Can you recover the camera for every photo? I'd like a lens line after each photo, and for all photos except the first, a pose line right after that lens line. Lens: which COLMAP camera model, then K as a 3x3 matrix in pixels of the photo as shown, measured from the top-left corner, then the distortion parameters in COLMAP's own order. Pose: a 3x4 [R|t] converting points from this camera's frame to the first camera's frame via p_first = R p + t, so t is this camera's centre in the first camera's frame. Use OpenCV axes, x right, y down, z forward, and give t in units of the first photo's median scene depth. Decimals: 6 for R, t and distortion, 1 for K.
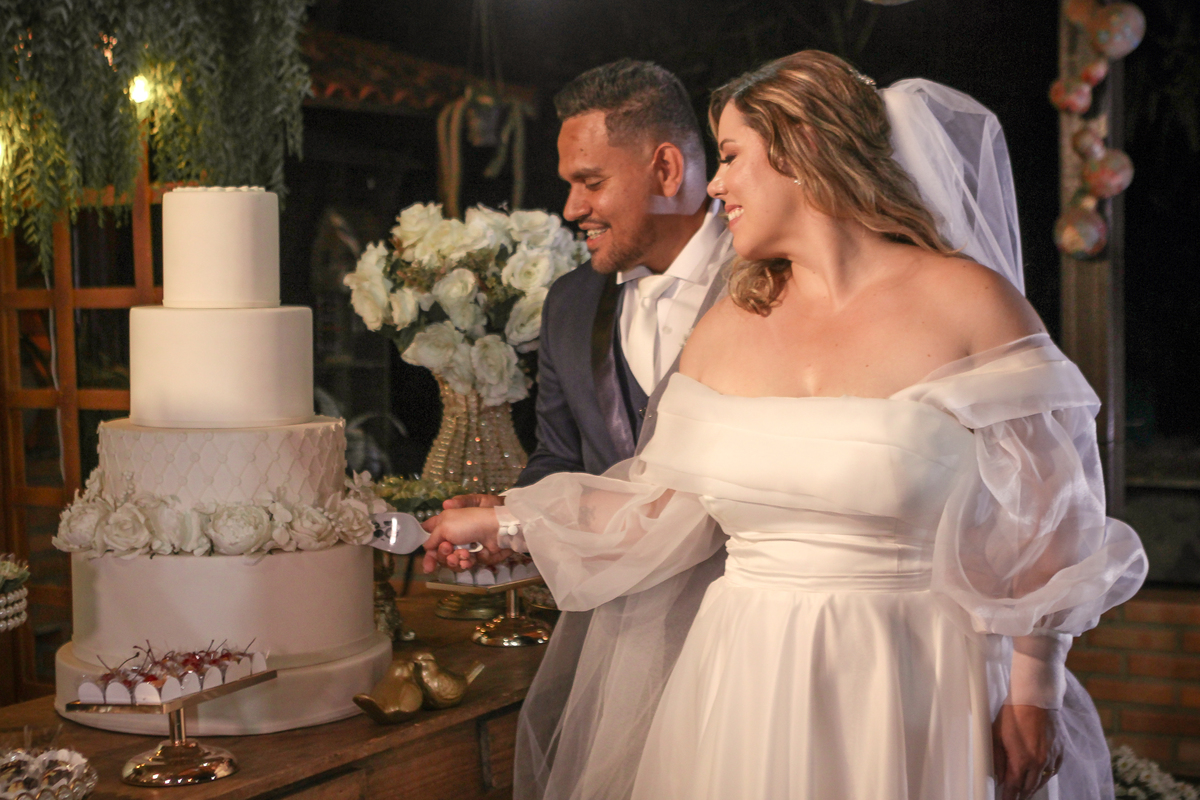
lens RADIAL K [[1998.1, 0, 600.0], [0, 1998.1, 400.0], [0, 0, 1]] dist [-0.064037, -0.039964]
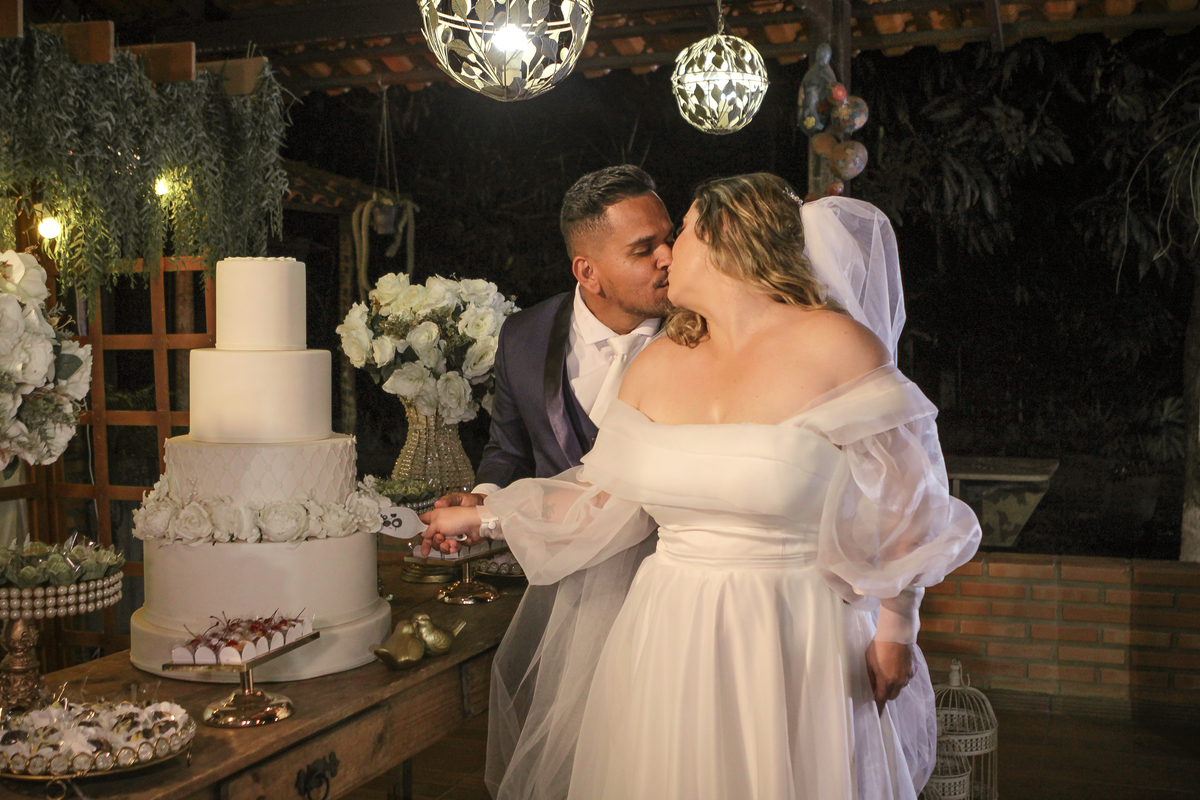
lens RADIAL K [[1364.4, 0, 600.0], [0, 1364.4, 400.0], [0, 0, 1]] dist [-0.078292, -0.002481]
pose [[0.990982, 0.000696, 0.133995, -0.077877], [0.000658, 0.999949, -0.010064, -0.004165], [-0.133995, 0.010061, 0.990931, 0.081869]]
